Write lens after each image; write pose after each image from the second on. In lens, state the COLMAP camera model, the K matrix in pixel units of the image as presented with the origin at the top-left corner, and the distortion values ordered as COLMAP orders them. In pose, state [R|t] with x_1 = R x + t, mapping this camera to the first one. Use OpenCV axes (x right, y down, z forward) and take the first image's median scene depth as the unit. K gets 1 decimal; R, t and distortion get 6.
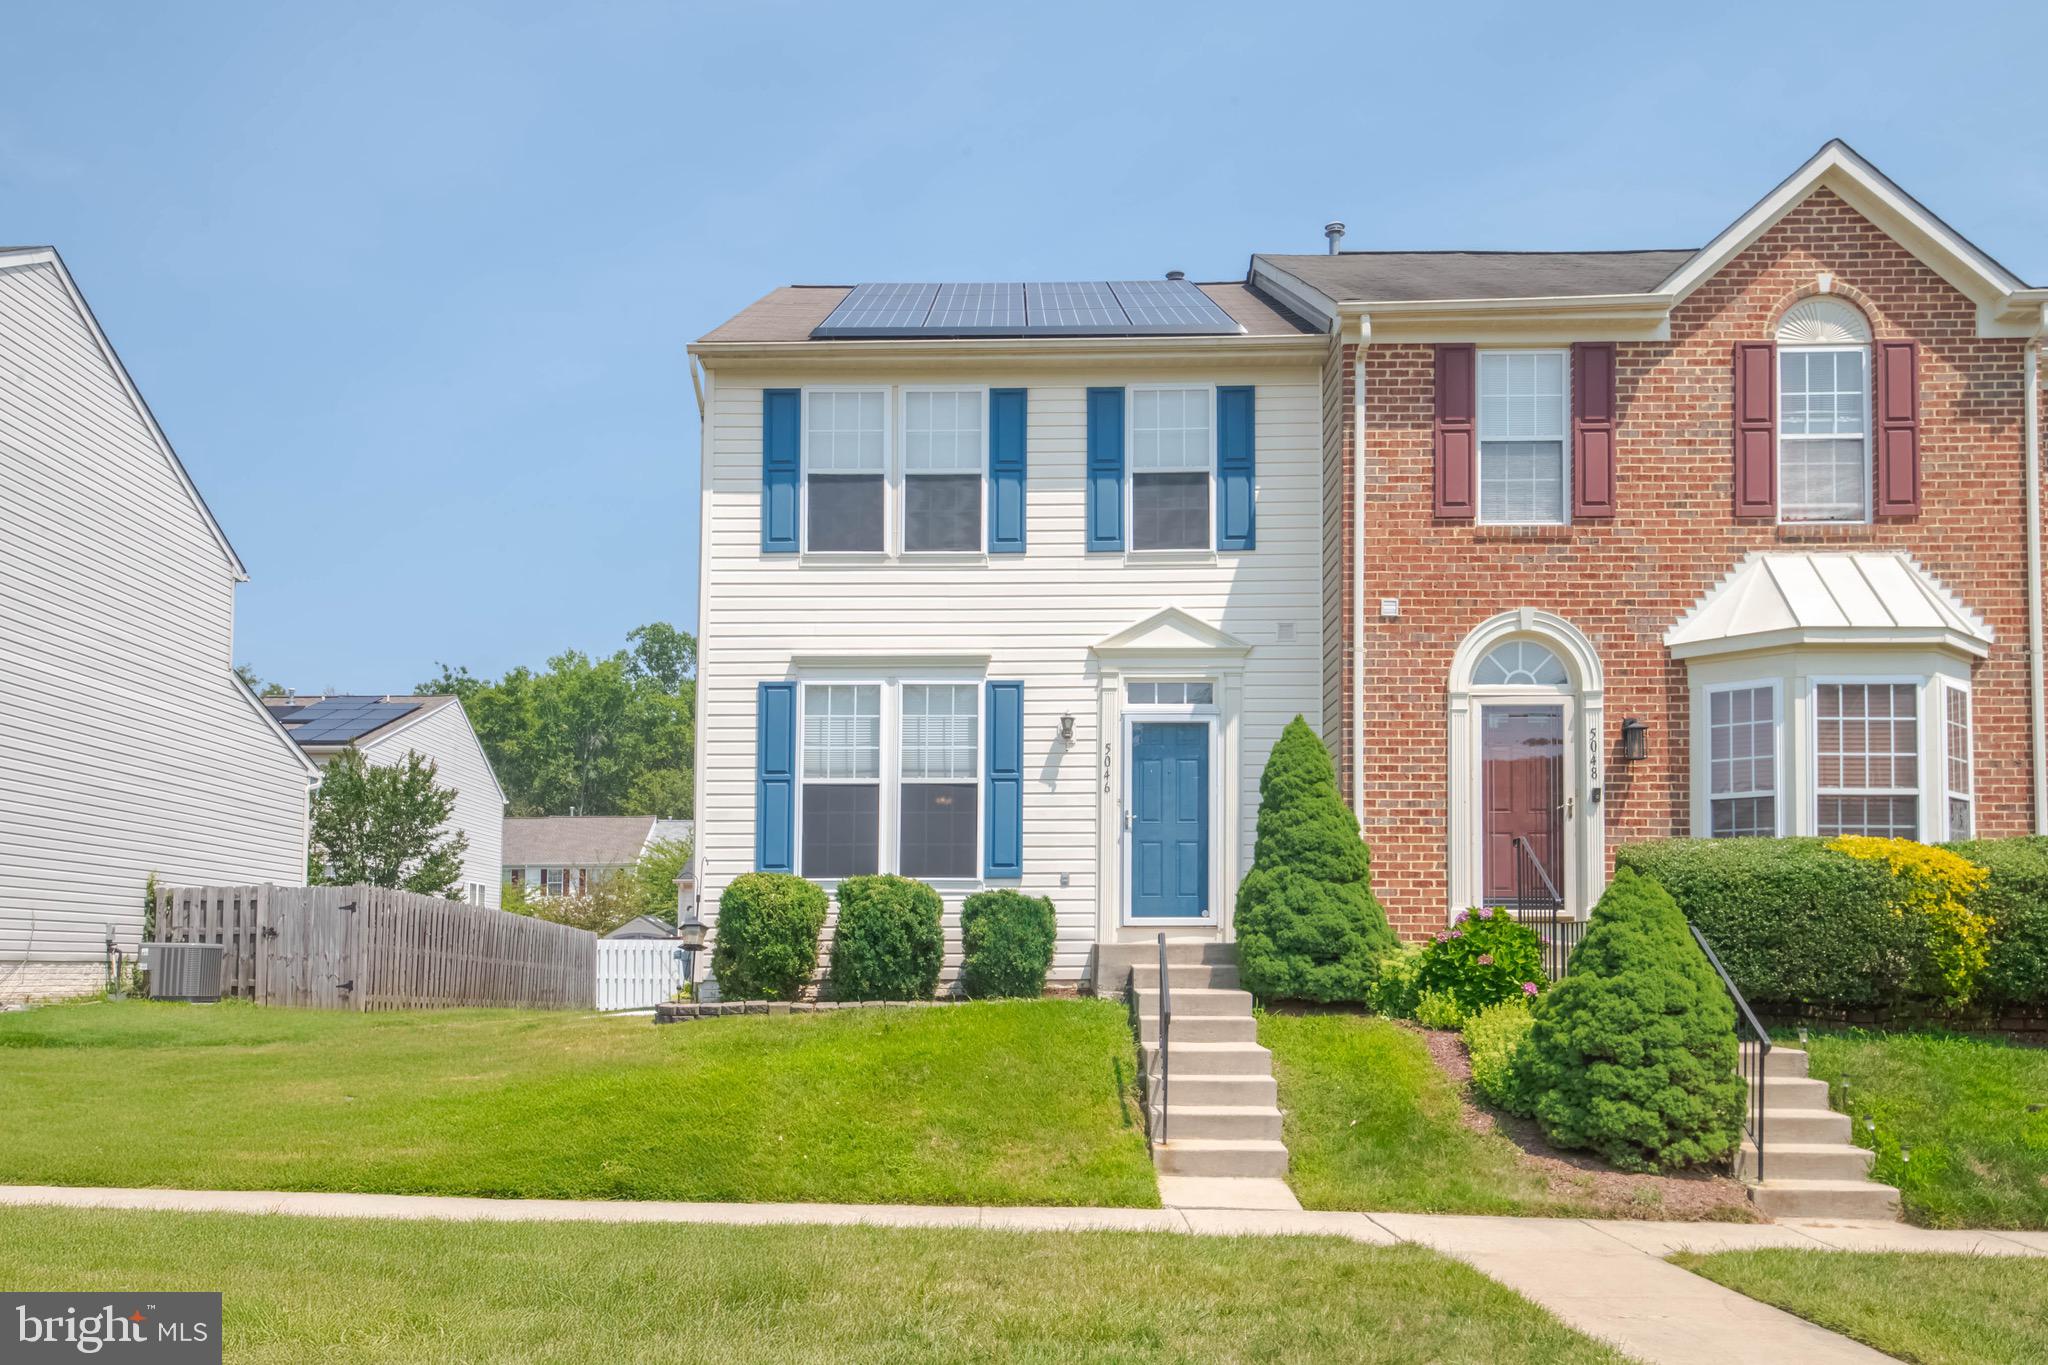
lens RADIAL K [[1840.8, 0, 849.4], [0, 1840.8, 912.7], [0, 0, 1]] dist [0.006961, 0.002284]
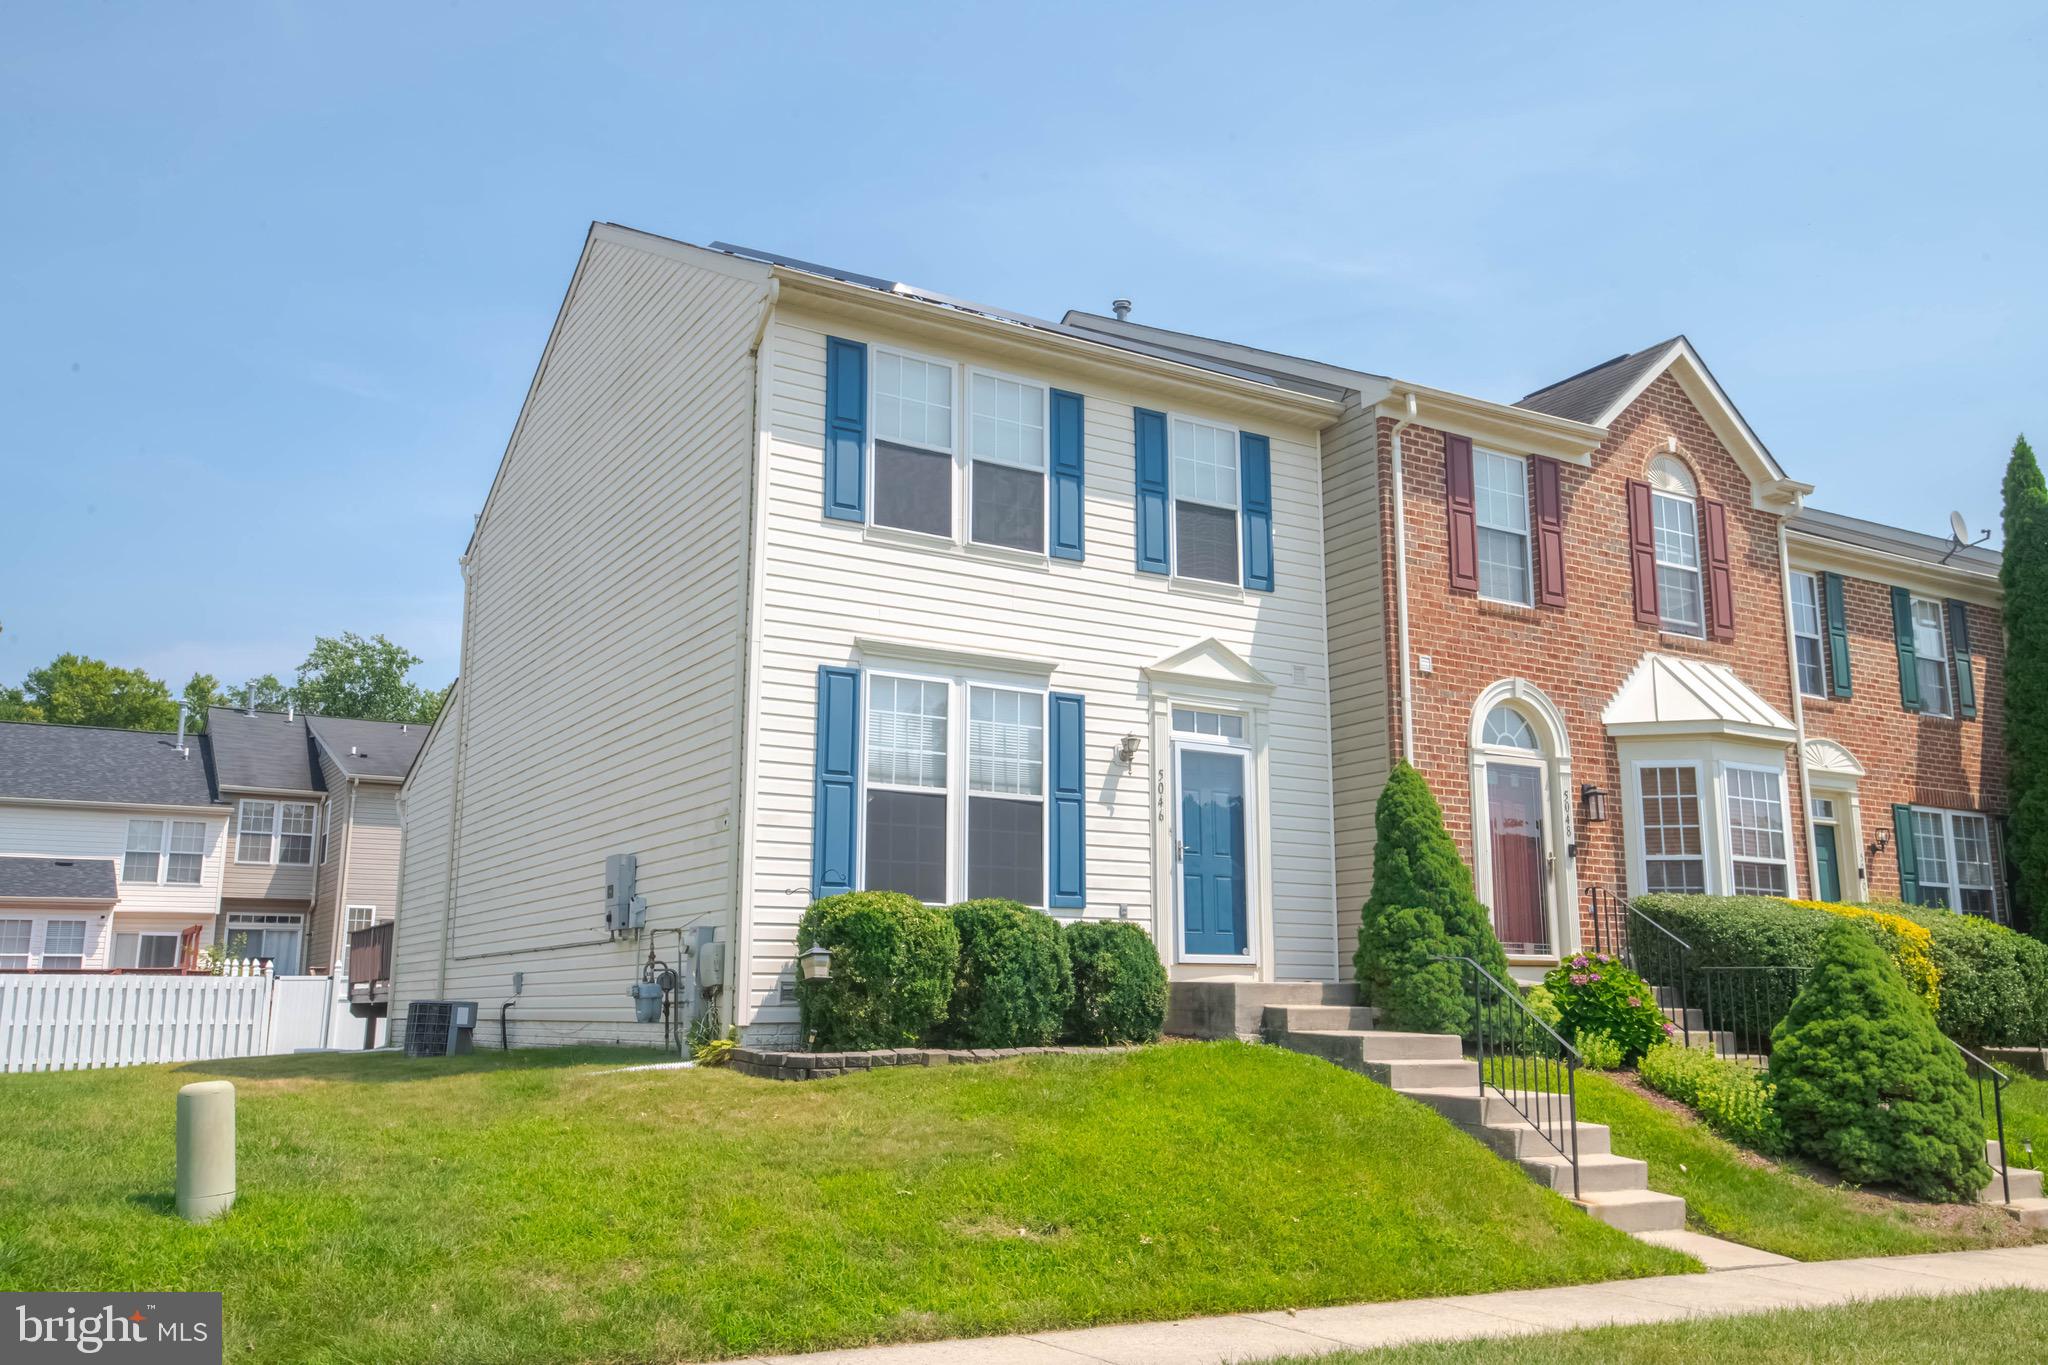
lens RADIAL K [[1753.8, 0, 1099.7], [0, 1753.8, 685.0], [0, 0, 1]] dist [0.004091, 0.005707]
pose [[0.812117, 0.105647, 0.573851, -0.412528], [-0.020547, 0.988040, -0.152821, 0.004664], [-0.583133, 0.112318, 0.804575, 0.279505]]
